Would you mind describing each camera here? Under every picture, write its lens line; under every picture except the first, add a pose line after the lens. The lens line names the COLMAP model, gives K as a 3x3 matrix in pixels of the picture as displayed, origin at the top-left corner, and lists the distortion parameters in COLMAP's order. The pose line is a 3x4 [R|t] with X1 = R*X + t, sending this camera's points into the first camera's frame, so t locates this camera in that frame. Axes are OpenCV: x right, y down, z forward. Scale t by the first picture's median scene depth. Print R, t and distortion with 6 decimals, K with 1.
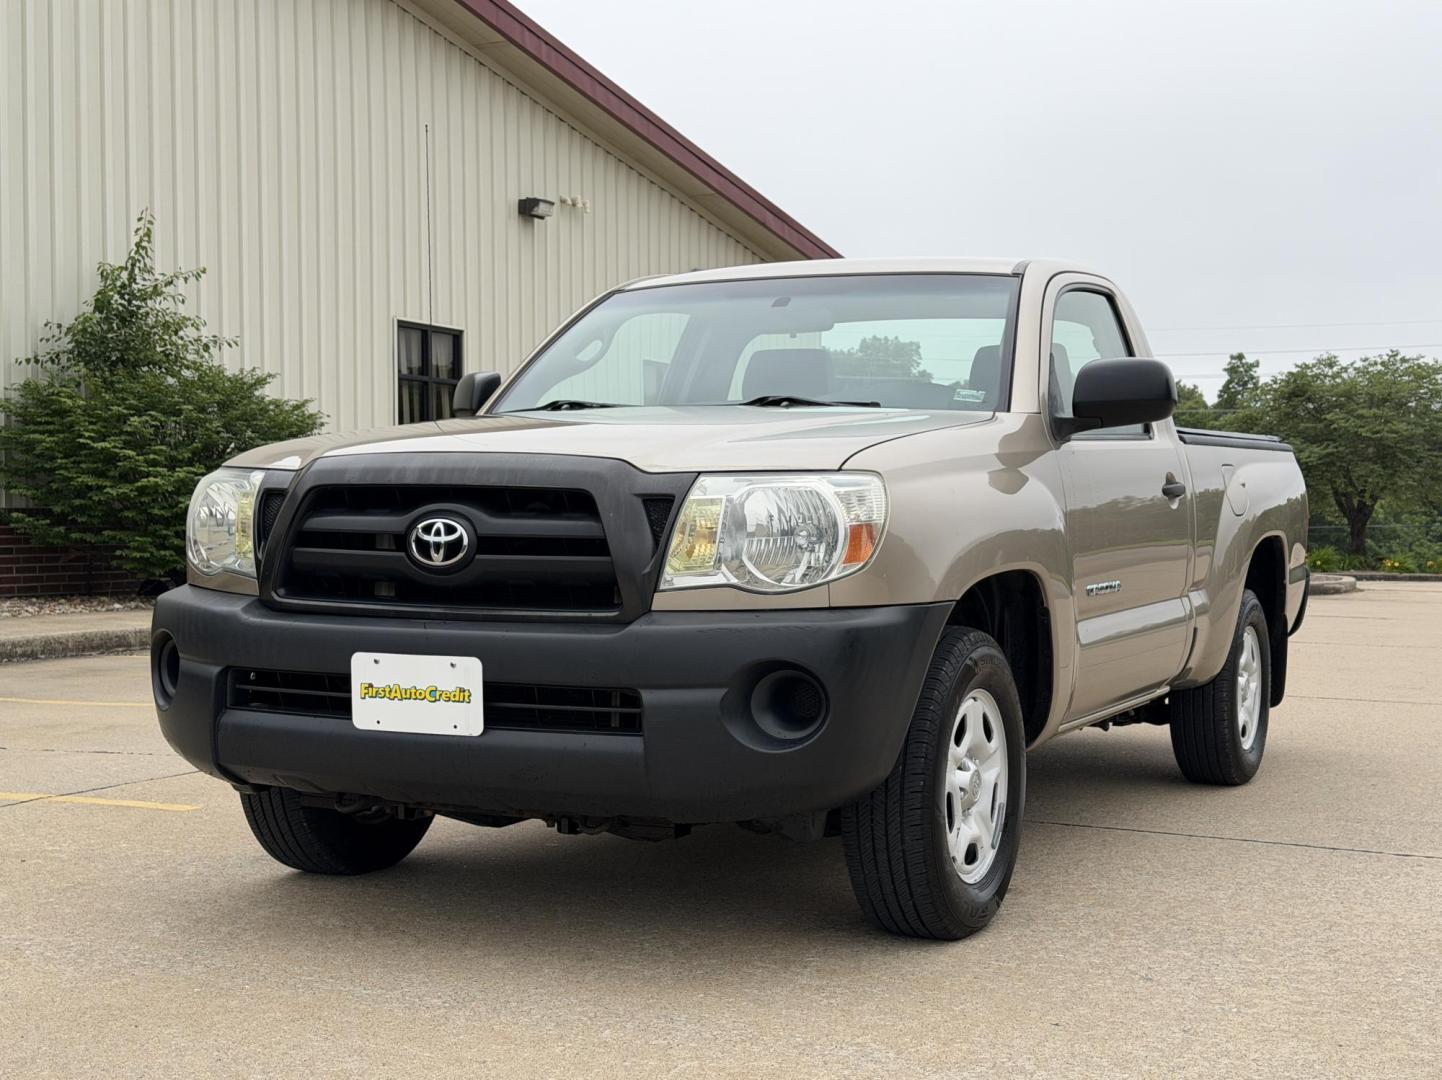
lens RADIAL K [[1997.5, 0, 726.7], [0, 1997.5, 535.5], [0, 0, 1]] dist [0.121221, 0.000000]
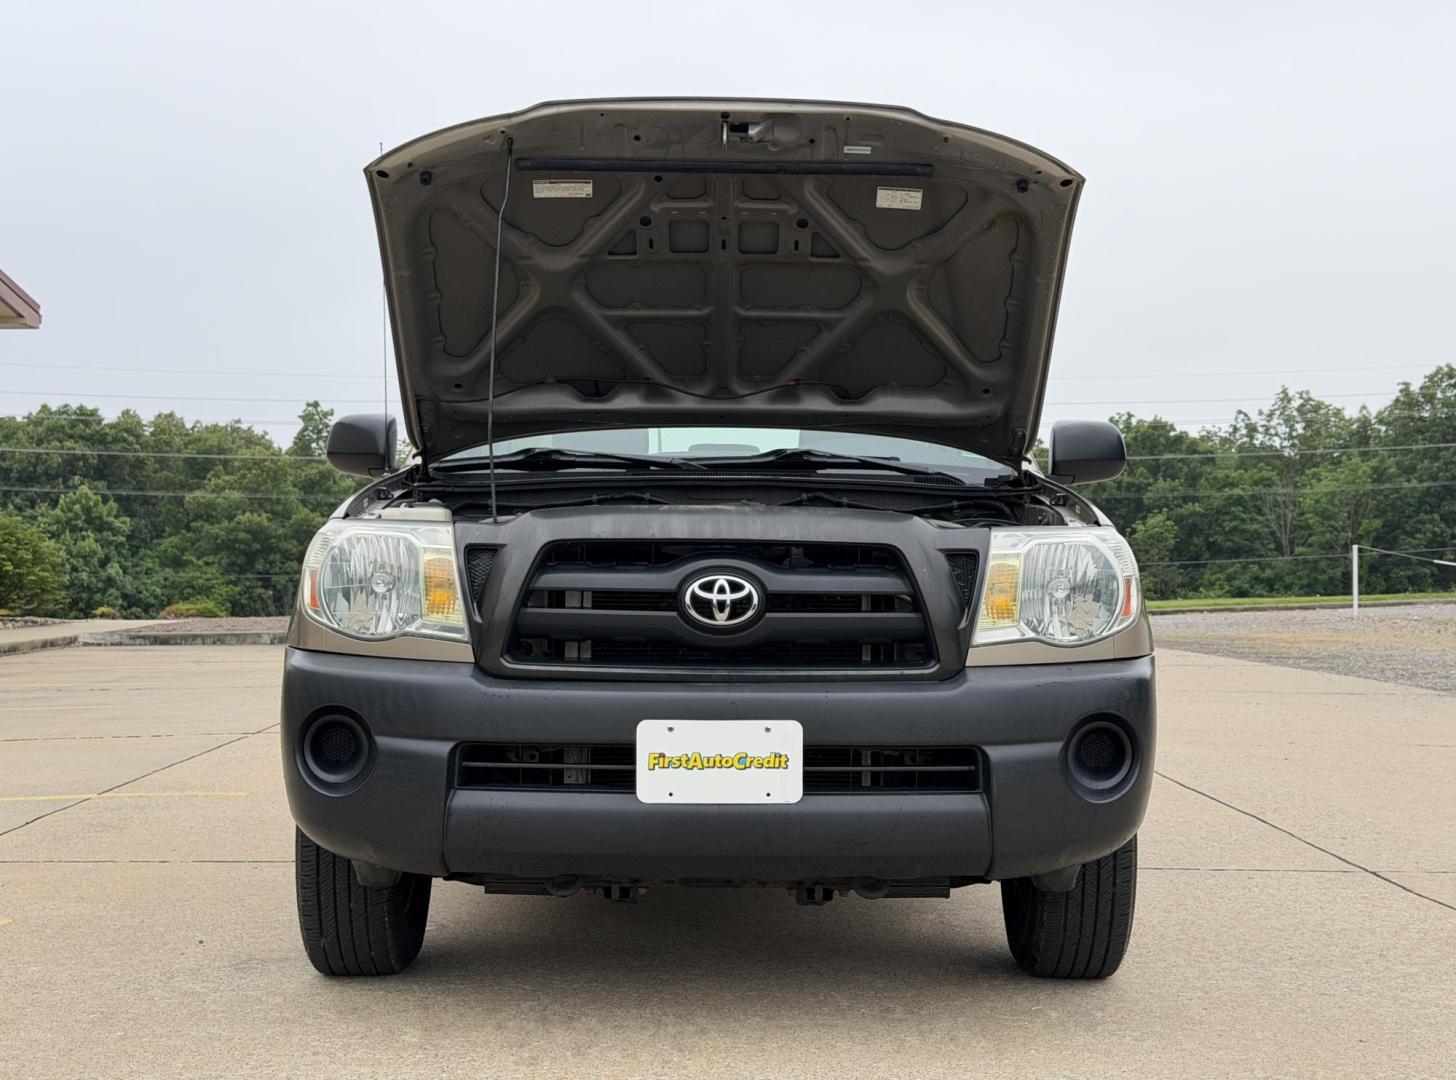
lens RADIAL K [[2016.9, 0, 733.9], [0, 2016.9, 538.0], [0, 0, 1]] dist [0.121221, 0.000000]
pose [[0.895066, 0.000754, 0.445934, -0.565909], [0.009078, 0.999761, -0.019911, -0.007088], [-0.445842, 0.021870, 0.894844, 0.144614]]
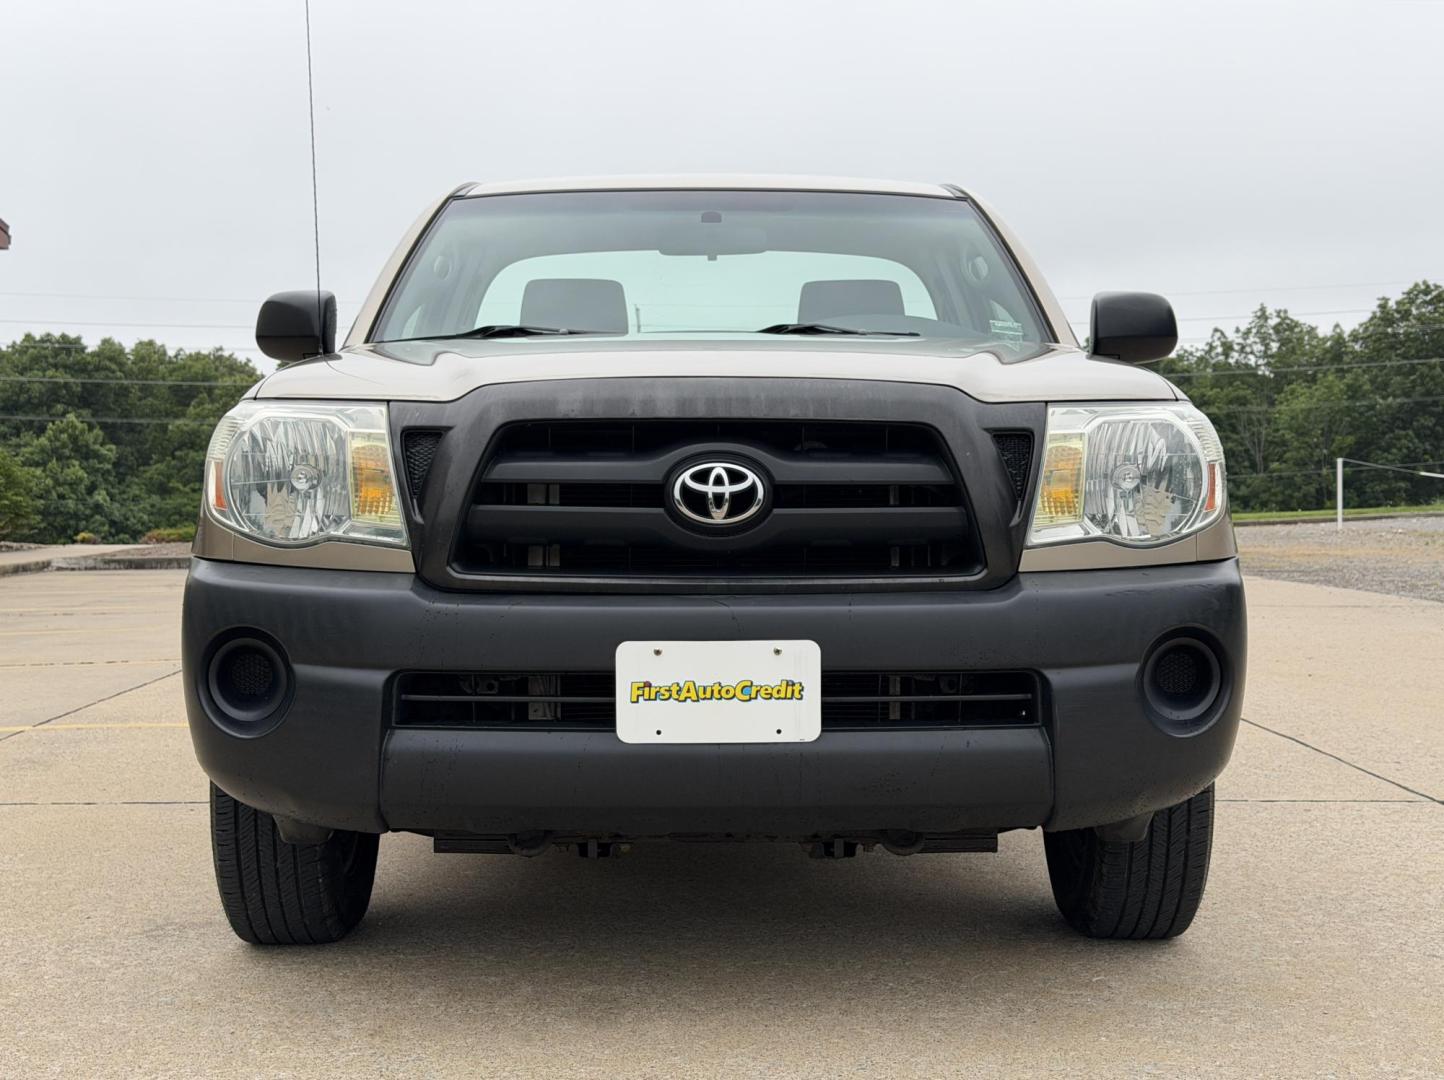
lens RADIAL K [[2000.2, 0, 727.1], [0, 2000.2, 547.5], [0, 0, 1]] dist [0.121221, 0.000000]
pose [[0.892333, -0.026760, 0.450584, -0.488840], [0.018072, 0.999559, 0.023572, 0.006017], [-0.451016, -0.012891, 0.892423, 0.315696]]
